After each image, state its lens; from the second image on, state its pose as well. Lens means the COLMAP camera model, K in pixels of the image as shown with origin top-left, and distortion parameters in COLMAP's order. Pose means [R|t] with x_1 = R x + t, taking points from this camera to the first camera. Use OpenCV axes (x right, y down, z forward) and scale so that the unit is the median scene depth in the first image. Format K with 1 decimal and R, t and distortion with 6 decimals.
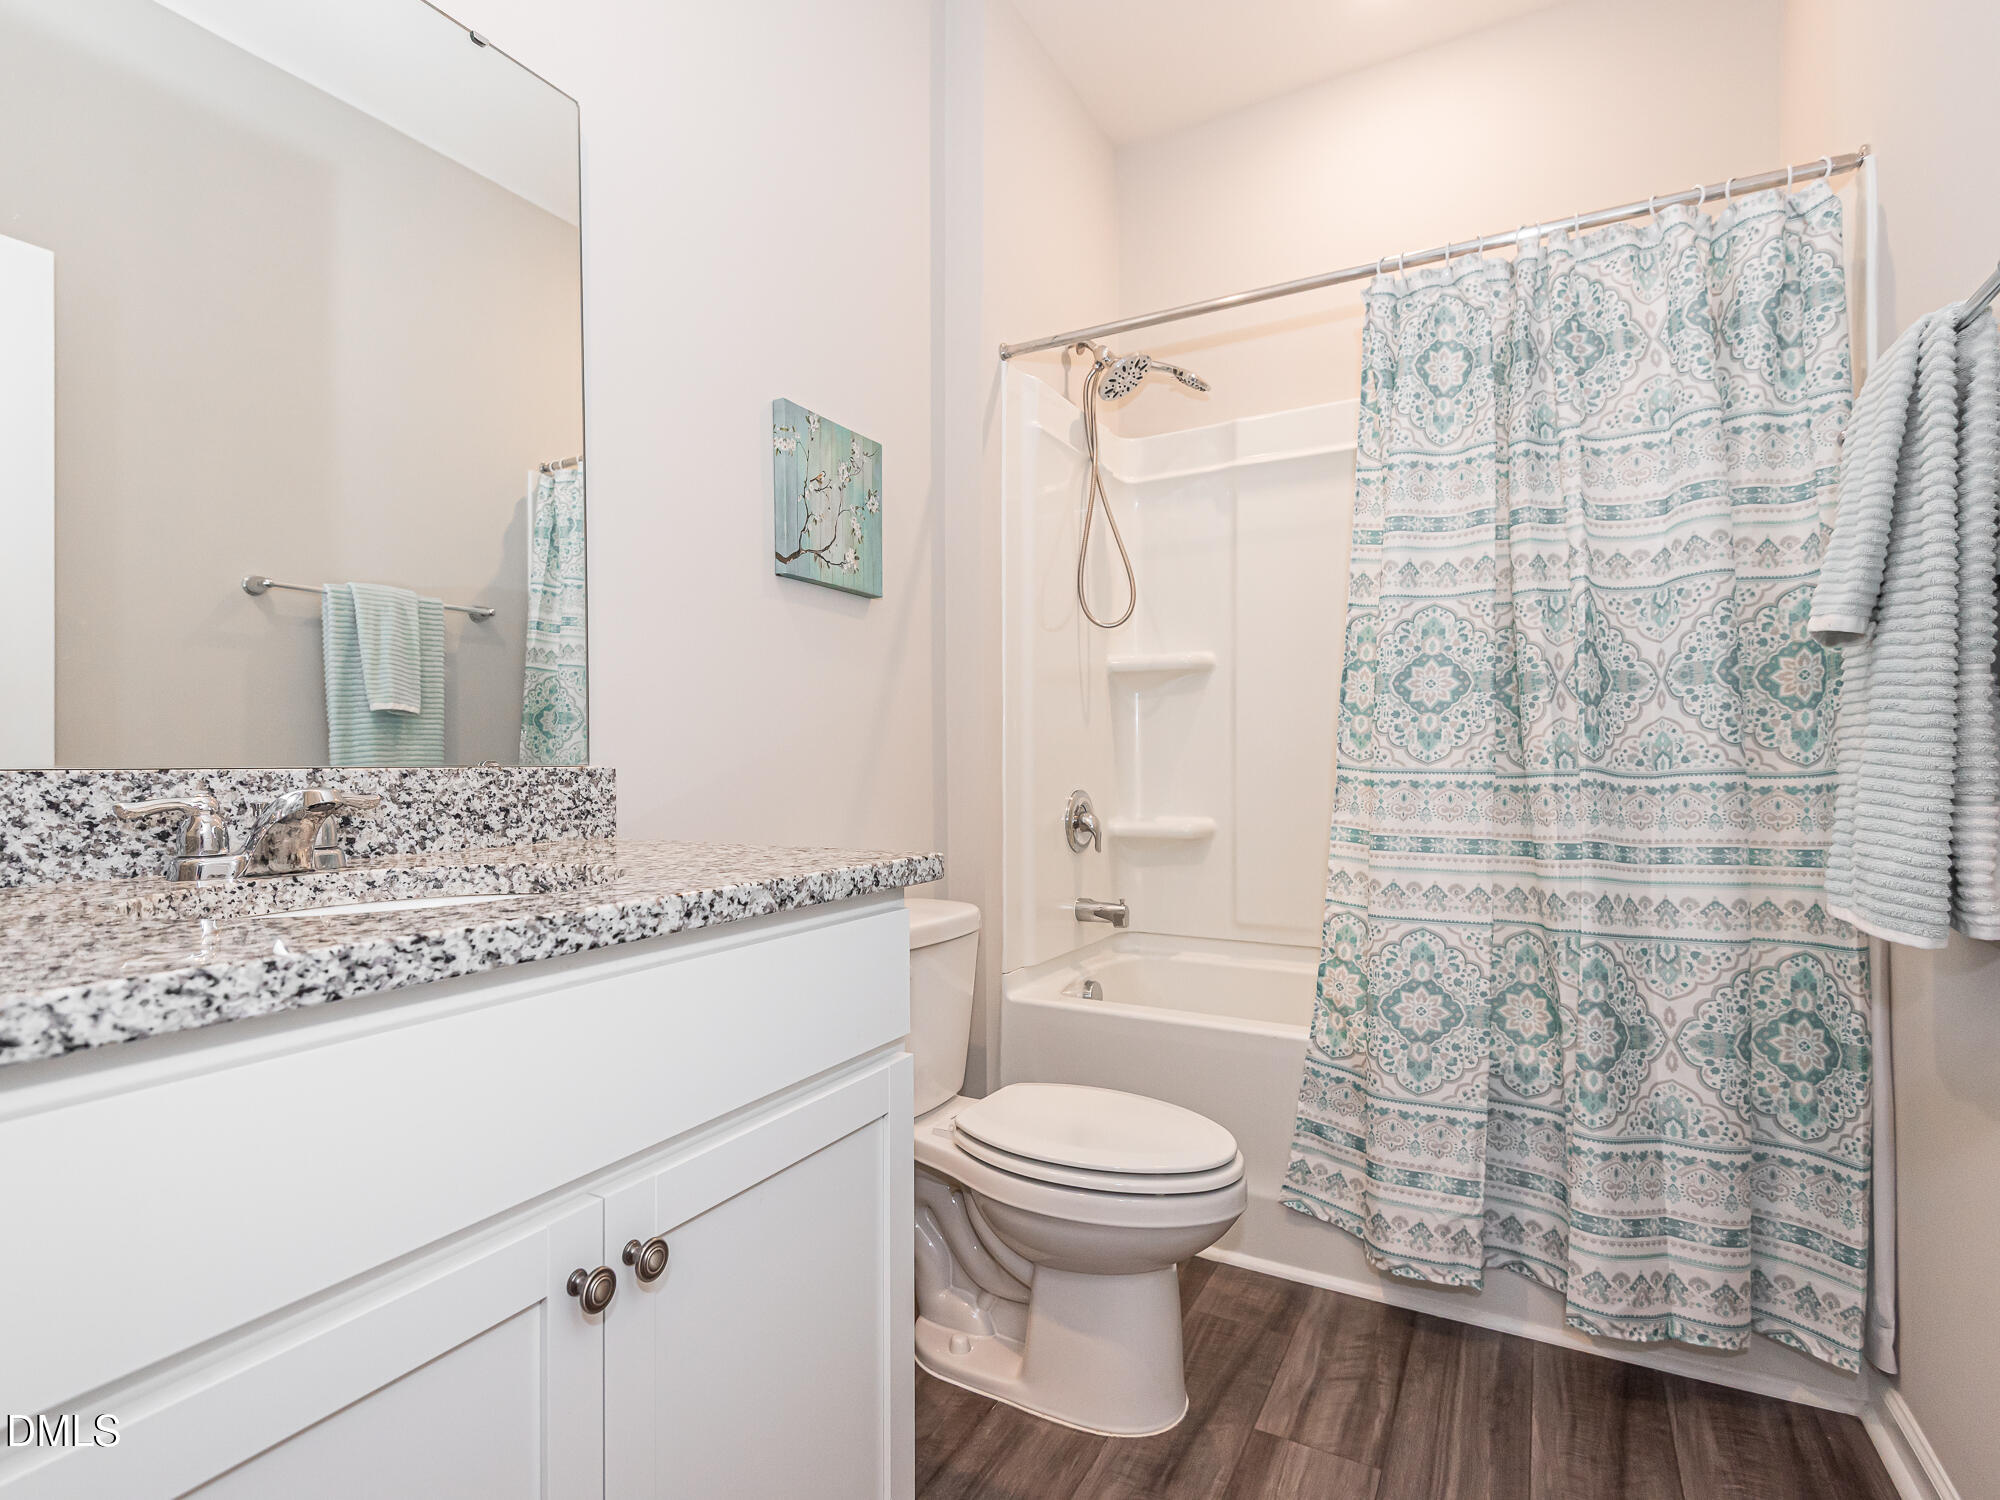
lens RADIAL K [[1012.5, 0, 1000.0], [0, 1012.5, 750.0], [0, 0, 1]] dist [0.031436, -0.024160]
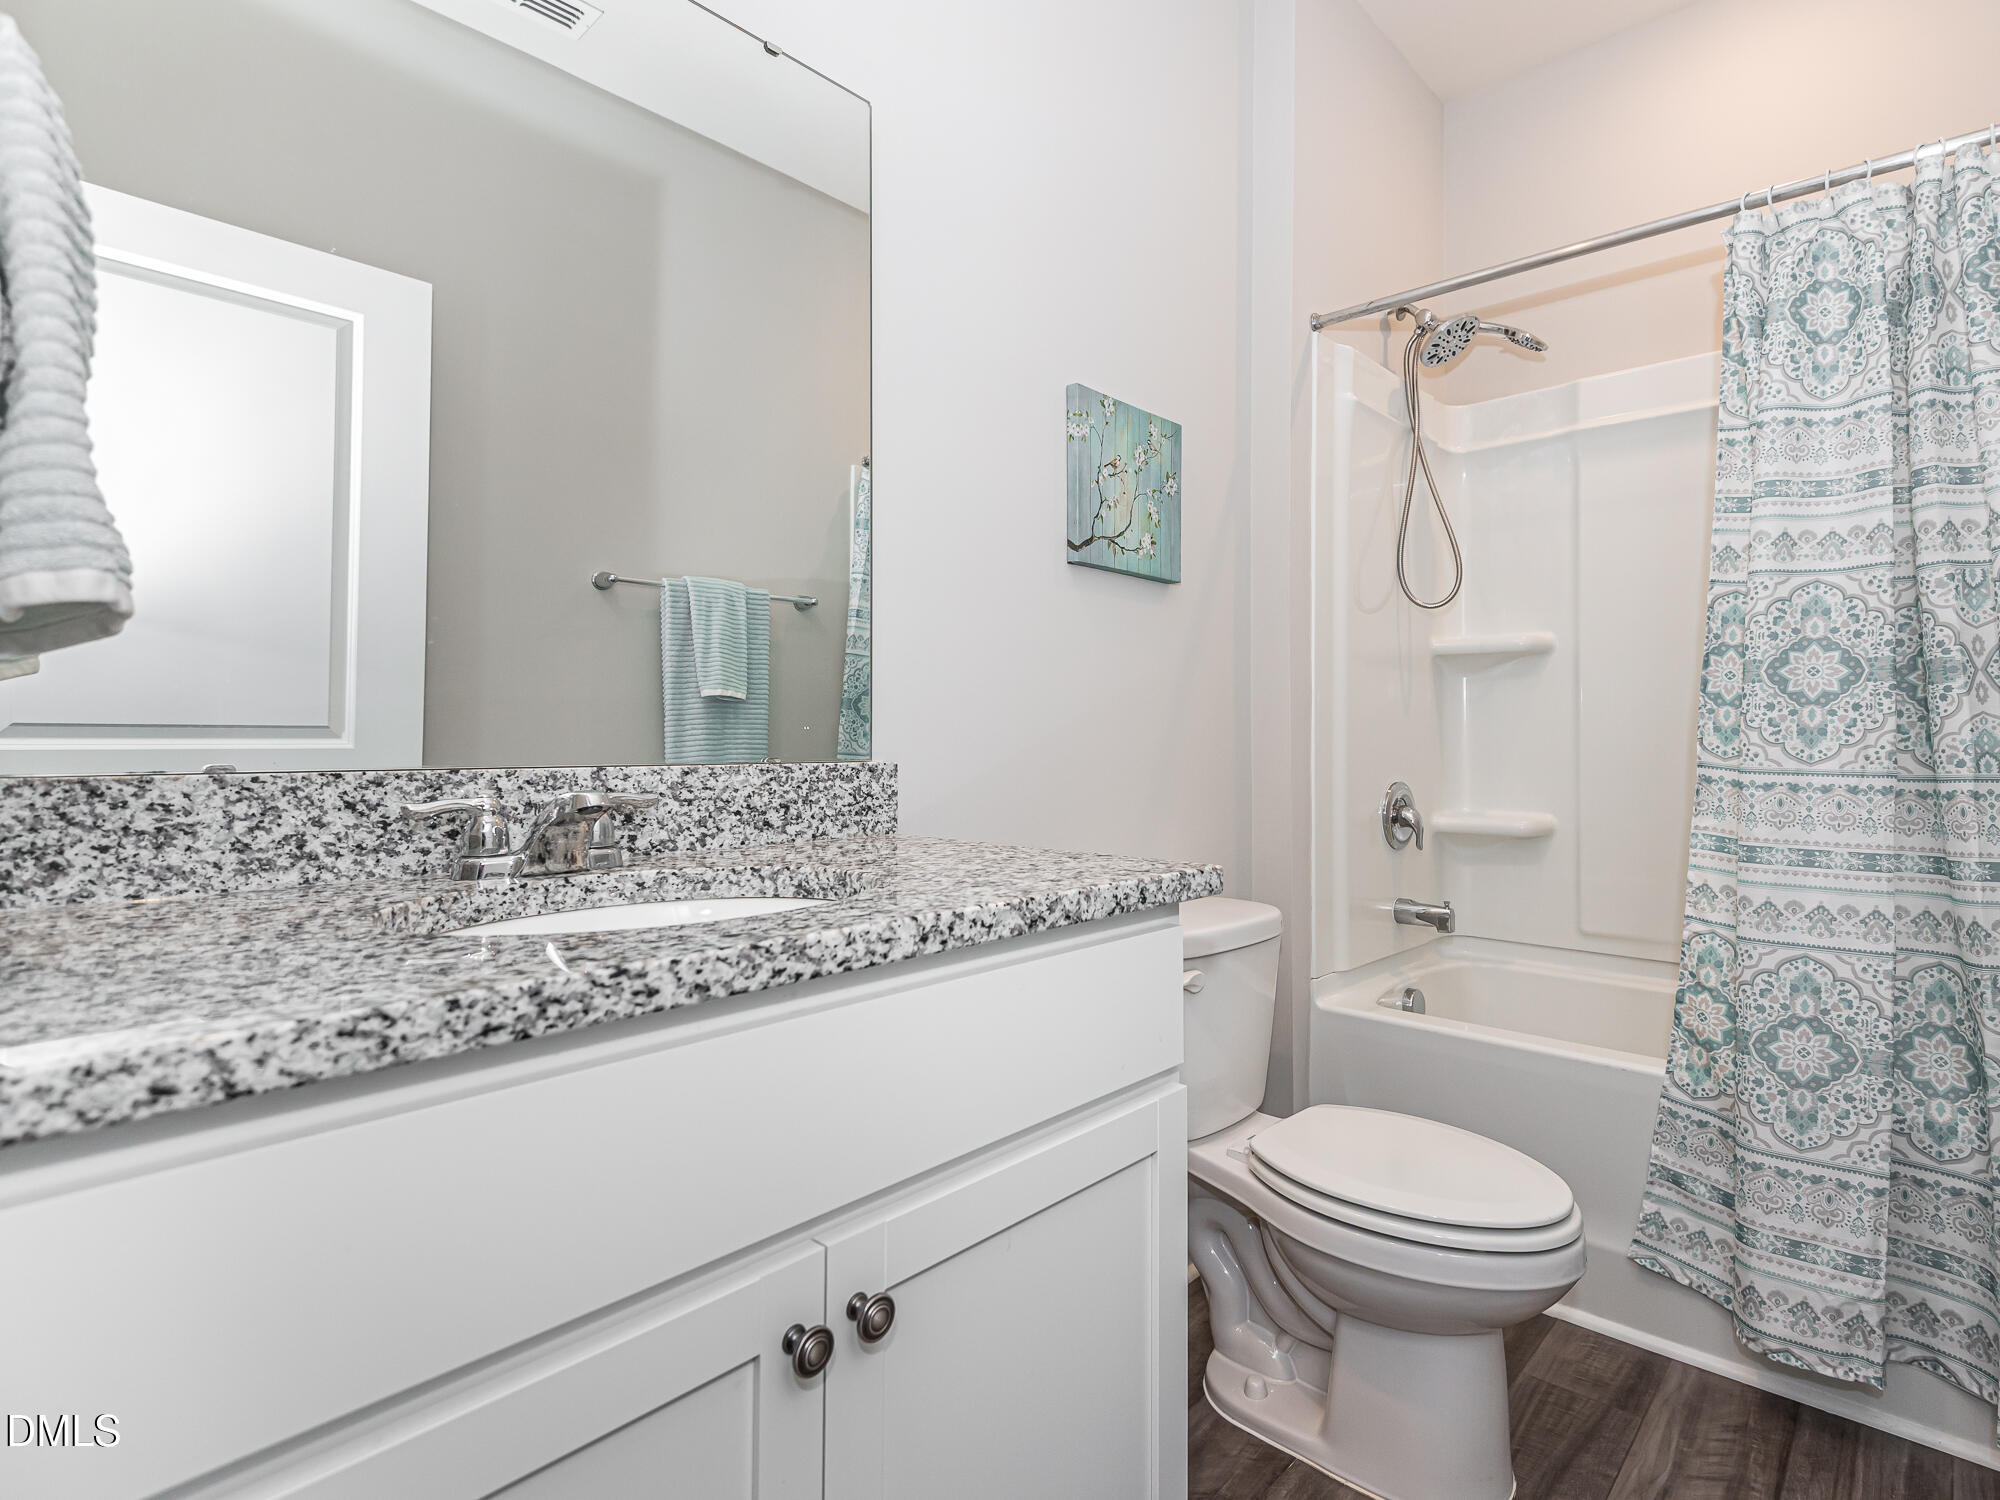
lens RADIAL K [[1186.6, 0, 1014.2], [0, 1186.6, 749.9], [0, 0, 1]] dist [0.025130, -0.020337]
pose [[0.984239, 0.005342, -0.176761, -0.064116], [-0.010908, 0.999474, -0.030529, 0.039314], [0.176505, 0.031976, 0.983780, -0.115319]]
